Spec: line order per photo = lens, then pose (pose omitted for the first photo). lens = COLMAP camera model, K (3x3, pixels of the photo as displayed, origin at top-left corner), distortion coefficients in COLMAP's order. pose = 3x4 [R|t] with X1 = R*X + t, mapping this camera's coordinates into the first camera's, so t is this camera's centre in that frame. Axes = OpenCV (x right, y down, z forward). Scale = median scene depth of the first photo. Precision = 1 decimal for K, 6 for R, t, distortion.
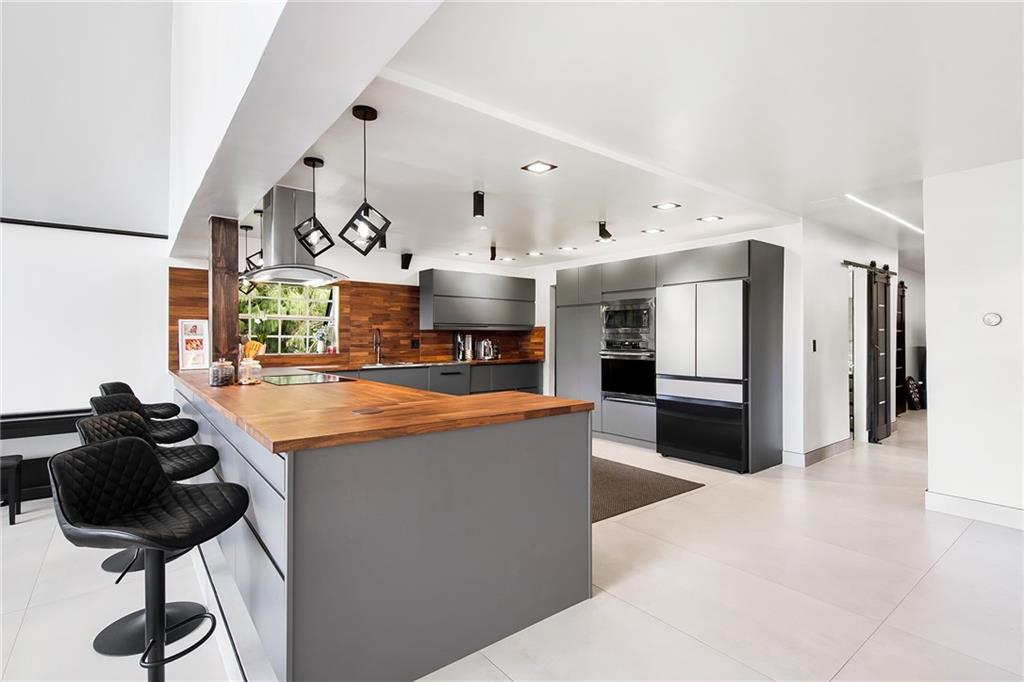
lens RADIAL K [[485.0, 0, 516.1], [0, 485.0, 336.0], [0, 0, 1]] dist [0.005891, -0.000121]
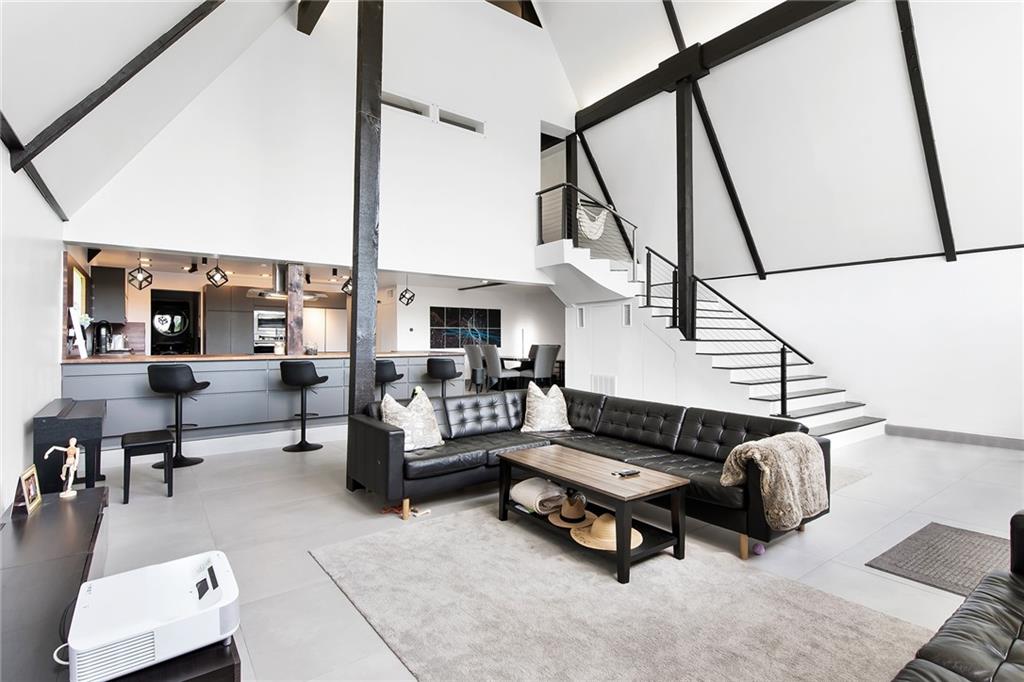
lens RADIAL K [[491.4, 0, 514.5], [0, 491.4, 337.5], [0, 0, 1]] dist [0.007550, 0.000105]
pose [[0.033770, 0.007821, 0.999399, -1.338394], [-0.003100, 0.999965, -0.007721, 0.025920], [-0.999425, -0.002837, 0.033794, 0.071246]]
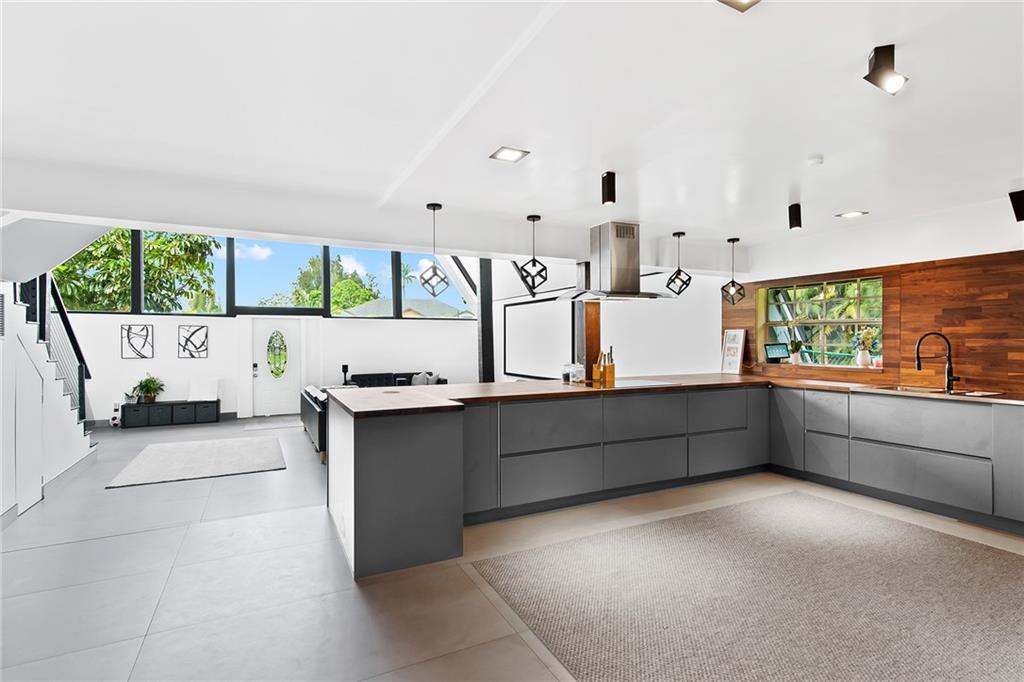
lens RADIAL K [[498.8, 0, 512.0], [0, 498.8, 341.0], [0, 0, 1]] dist [0.010927, 0.000177]
pose [[-0.205186, 0.002195, -0.978720, 0.462437], [0.006726, 0.999977, 0.000833, -0.009220], [0.978700, -0.006412, -0.205196, 0.596559]]
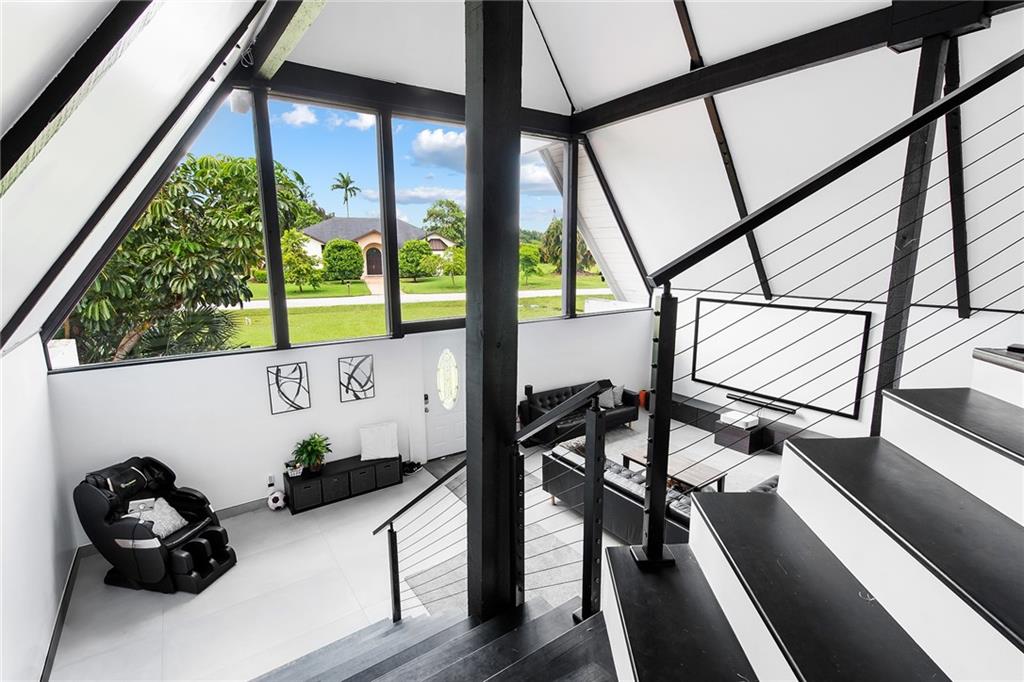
lens RADIAL K [[485.0, 0, 516.1], [0, 485.0, 336.0], [0, 0, 1]] dist [0.005891, -0.000121]
pose [[-0.063249, 0.174131, -0.982689, 0.175008], [0.008457, 0.984719, 0.173947, -0.288329], [0.997962, 0.002691, -0.063755, -0.257892]]
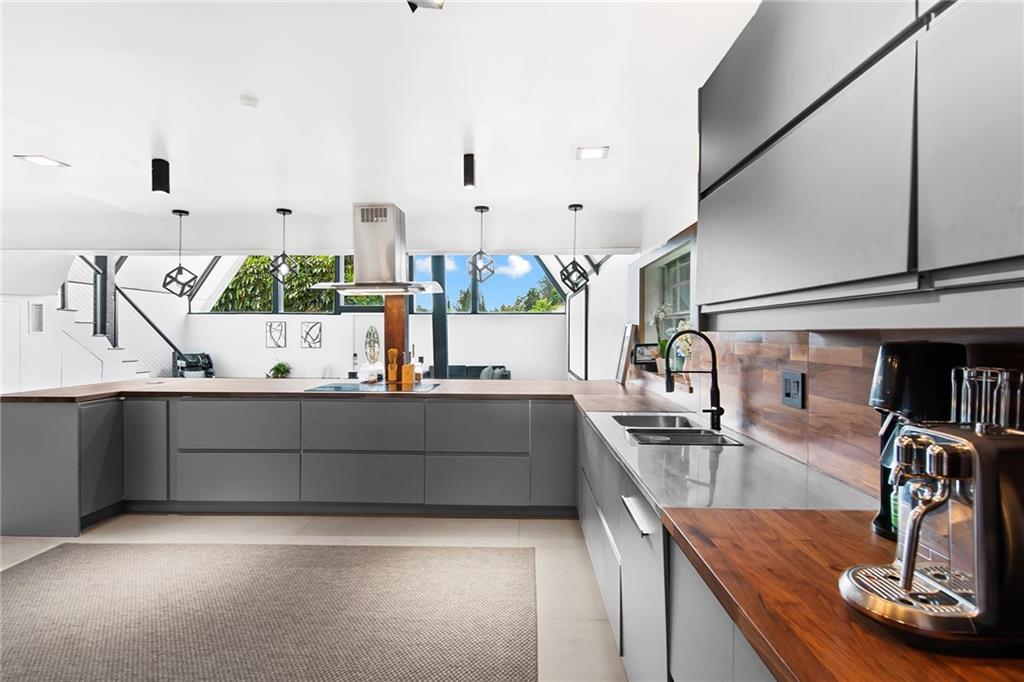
lens RADIAL K [[485.0, 0, 516.1], [0, 485.0, 336.0], [0, 0, 1]] dist [0.005891, -0.000121]
pose [[-0.638874, -0.000627, -0.769311, 0.096300], [-0.002972, 0.999994, 0.001653, -0.014172], [0.769305, 0.003342, -0.638873, 1.133750]]
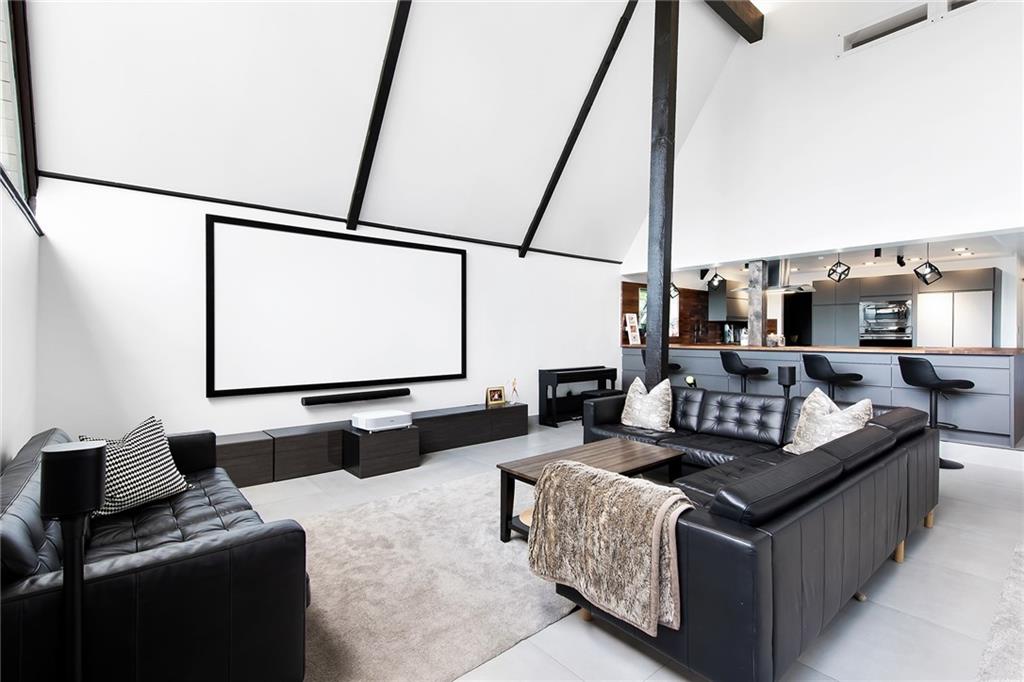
lens RADIAL K [[477.4, 0, 510.1], [0, 477.4, 340.4], [0, 0, 1]] dist [0.010824, -0.004763]
pose [[0.999881, -0.001341, 0.015341, -0.903369], [0.001102, 0.999878, 0.015560, 0.025095], [-0.015360, -0.015541, 0.999761, -0.491046]]
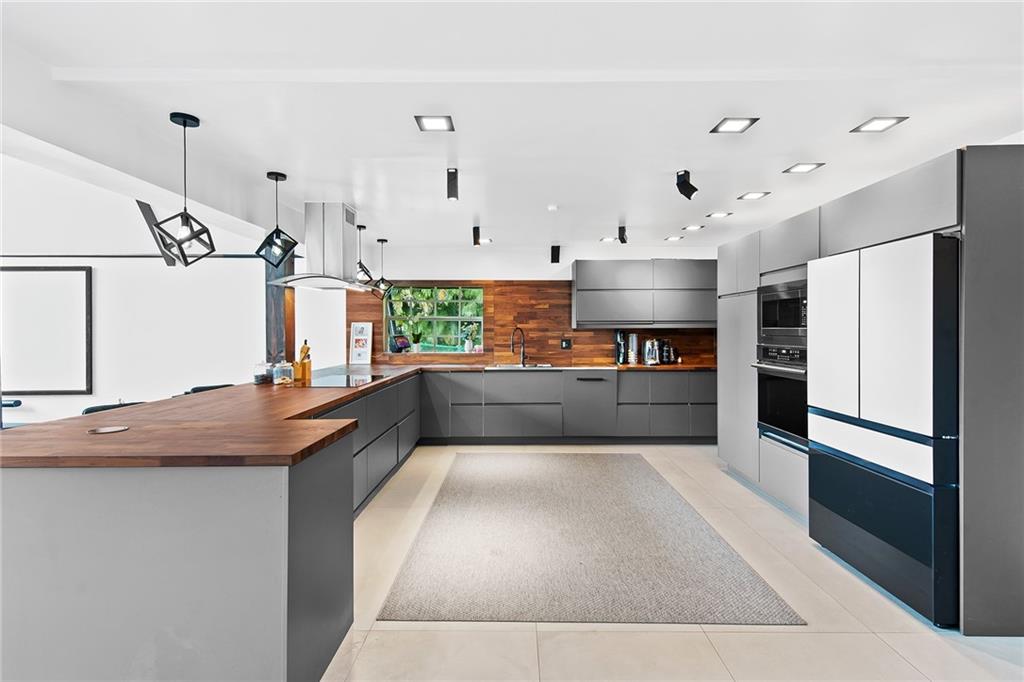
lens RADIAL K [[485.0, 0, 516.1], [0, 485.0, 336.0], [0, 0, 1]] dist [0.005891, -0.000121]
pose [[0.780815, 0.007622, -0.624716, 0.310752], [0.003421, 0.999858, 0.016475, -0.015278], [0.624753, -0.015001, 0.780678, 0.246160]]
